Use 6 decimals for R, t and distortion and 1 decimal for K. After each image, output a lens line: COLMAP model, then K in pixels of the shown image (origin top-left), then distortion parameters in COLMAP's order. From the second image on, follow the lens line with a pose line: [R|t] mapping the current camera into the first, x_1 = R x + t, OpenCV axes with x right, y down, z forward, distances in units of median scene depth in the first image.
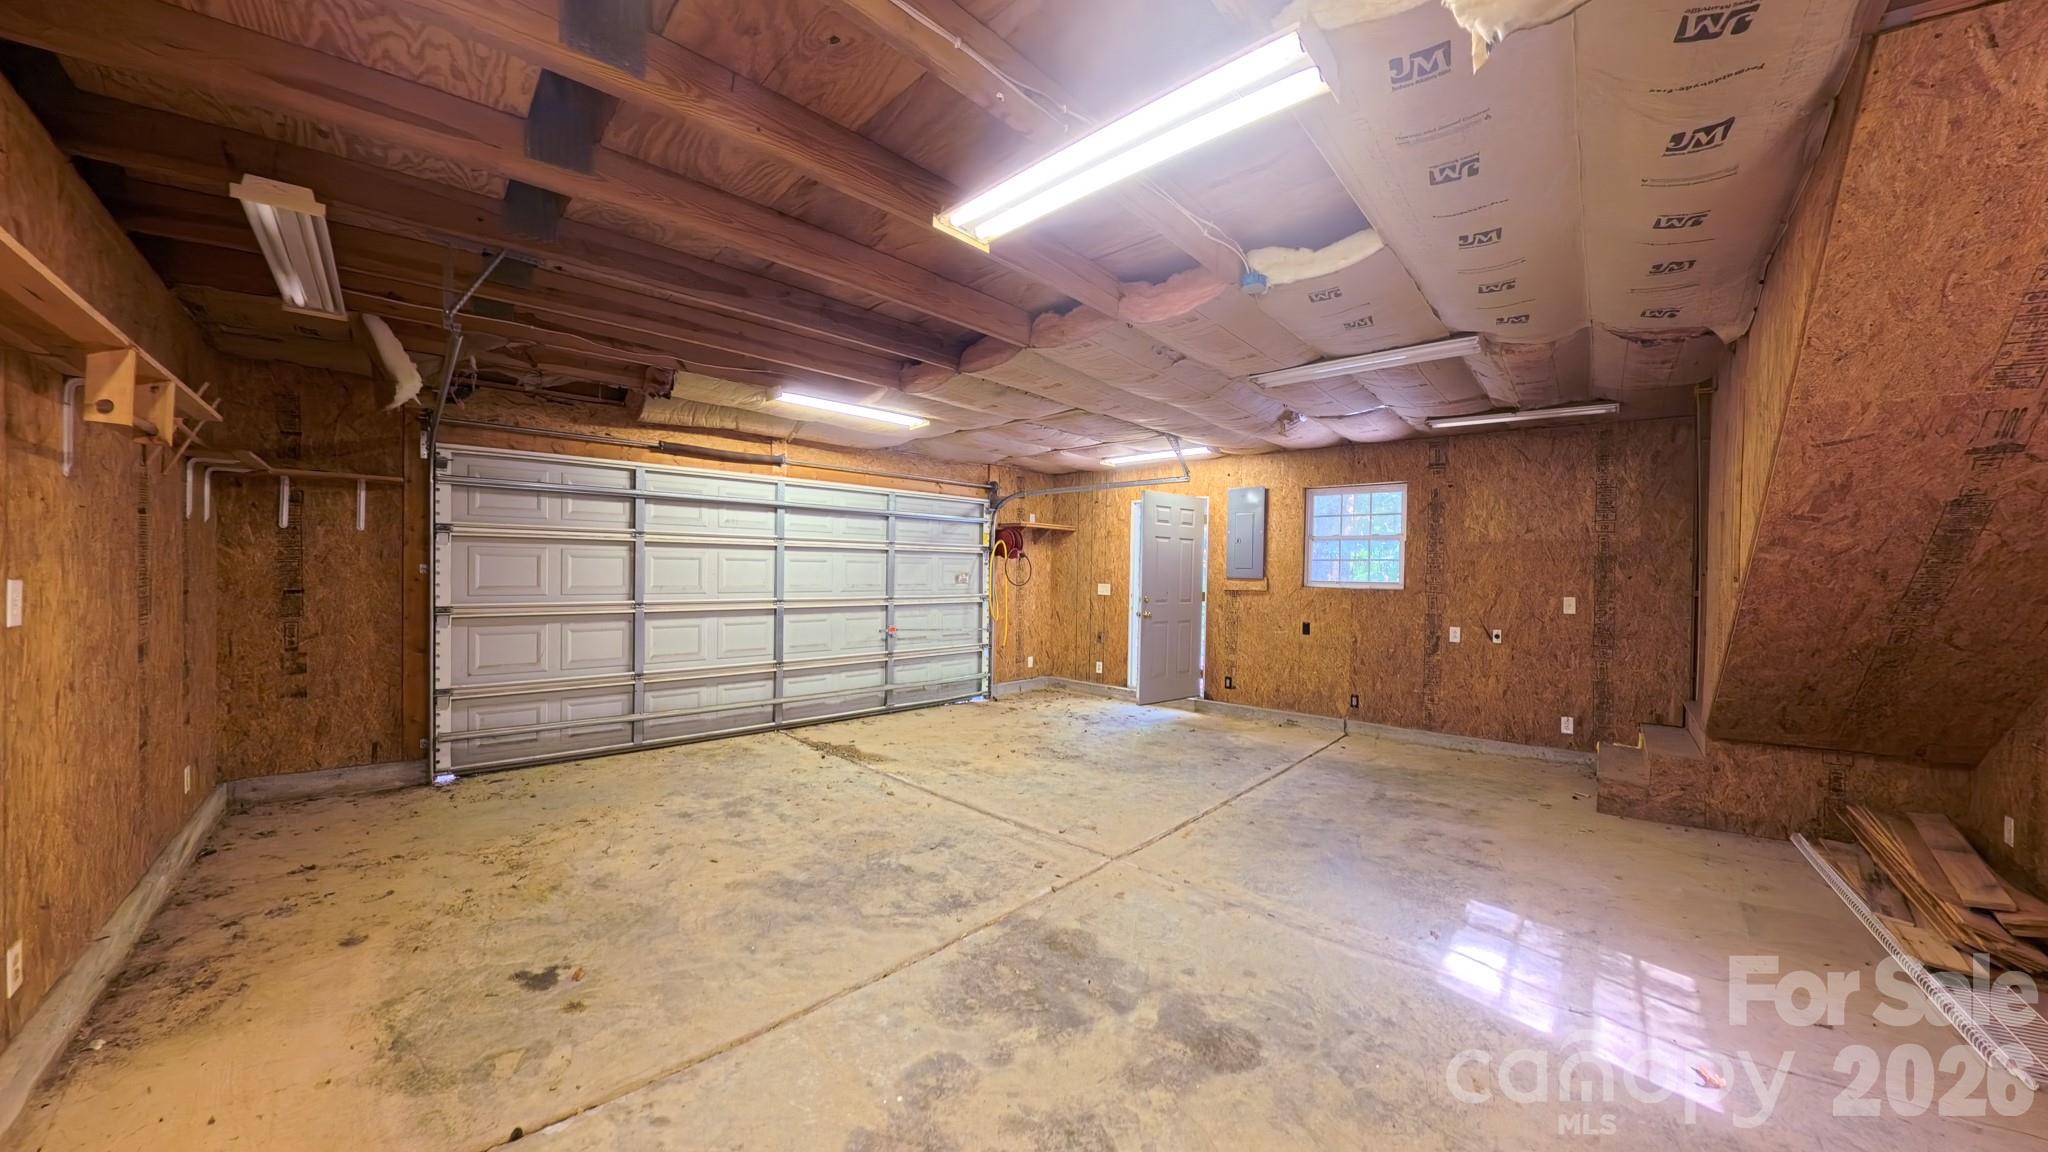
lens RADIAL K [[850.5, 0, 1024.0], [0, 850.5, 576.0], [0, 0, 1]] dist [-0.060463, 0.000006]
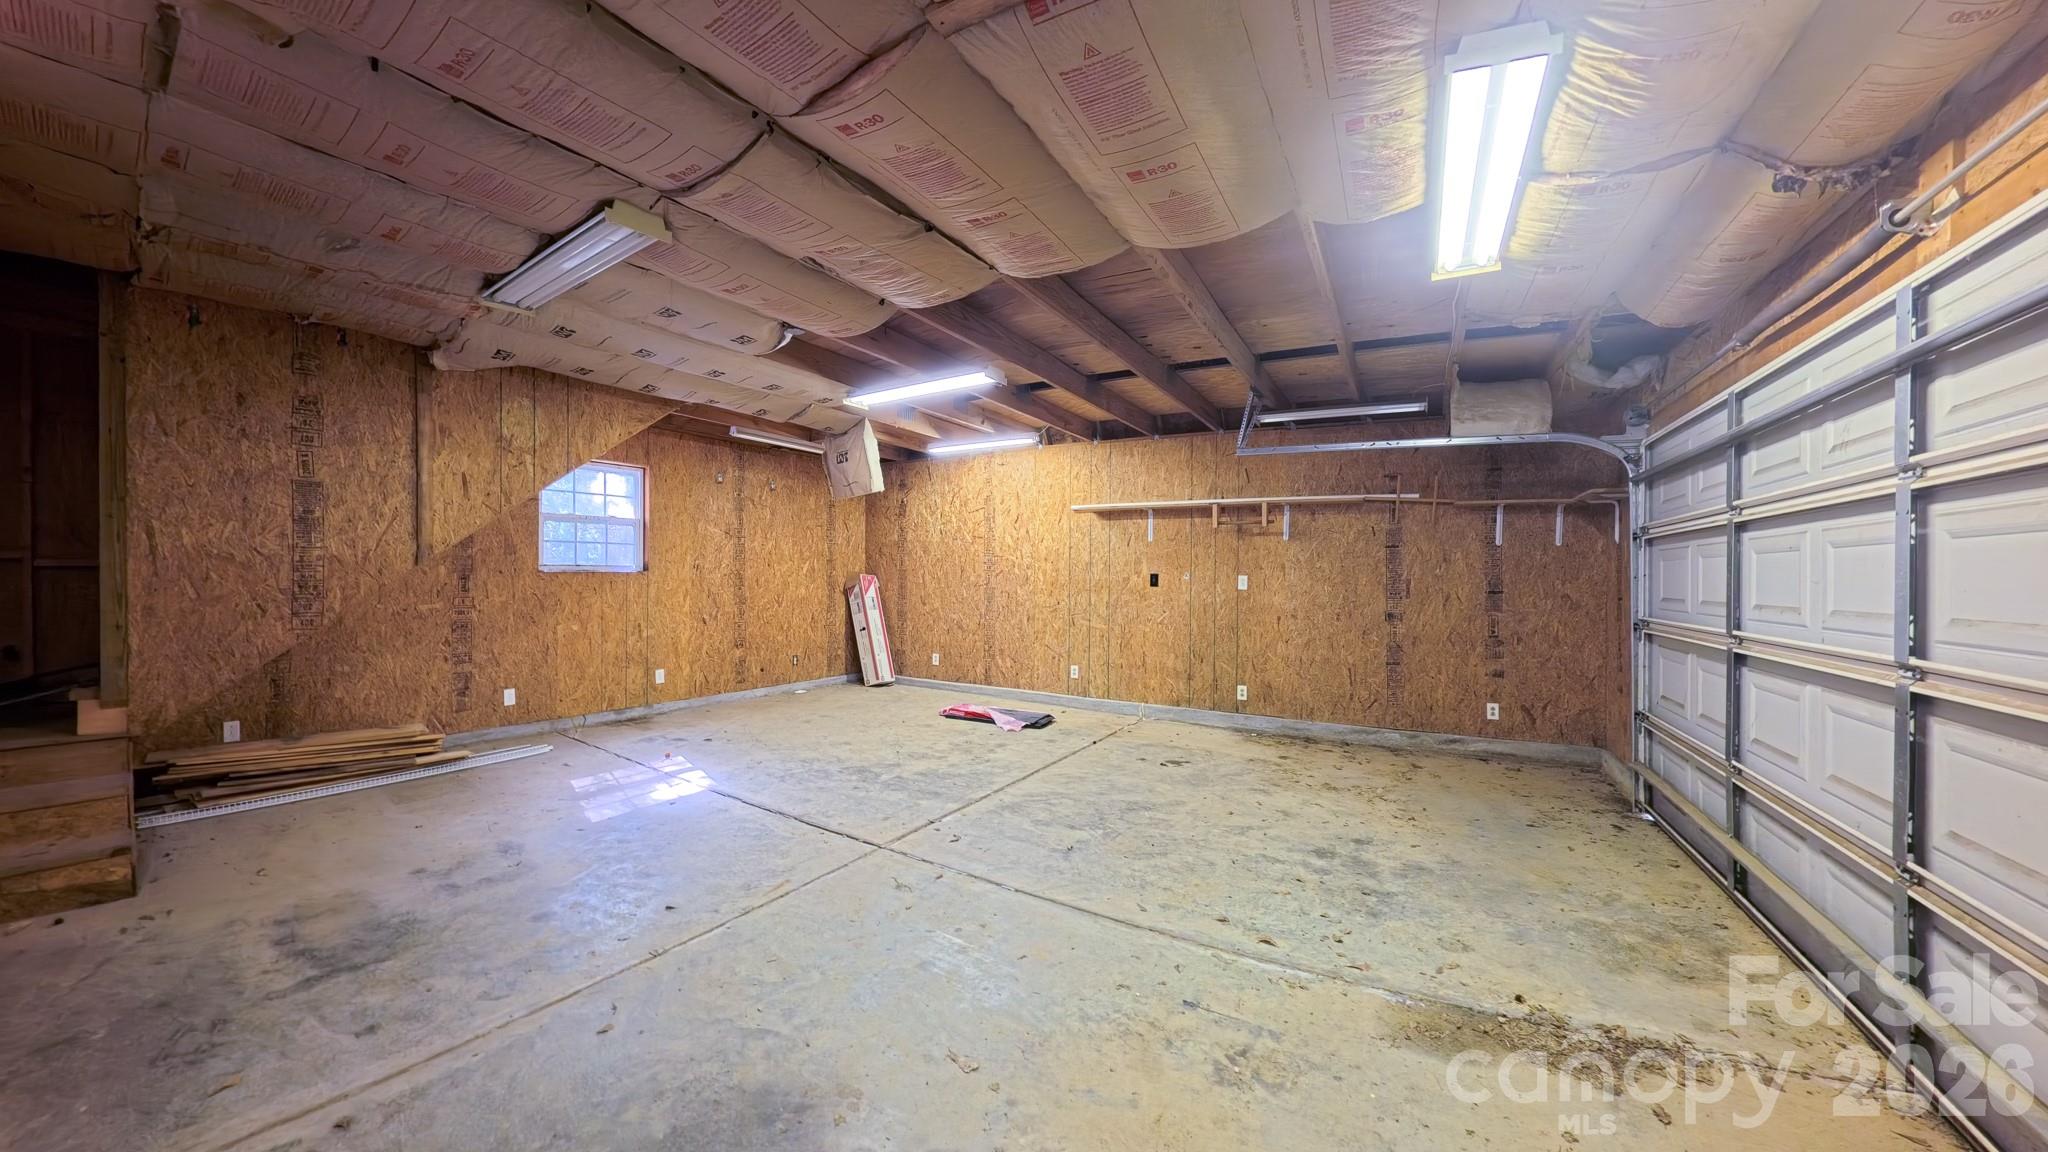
lens RADIAL K [[850.5, 0, 1024.0], [0, 850.5, 576.0], [0, 0, 1]] dist [-0.060463, 0.000006]
pose [[-0.983119, -0.028626, -0.180716, 0.128641], [-0.029981, 0.999539, 0.004772, 0.007945], [0.180496, 0.010110, -0.983524, 1.944110]]
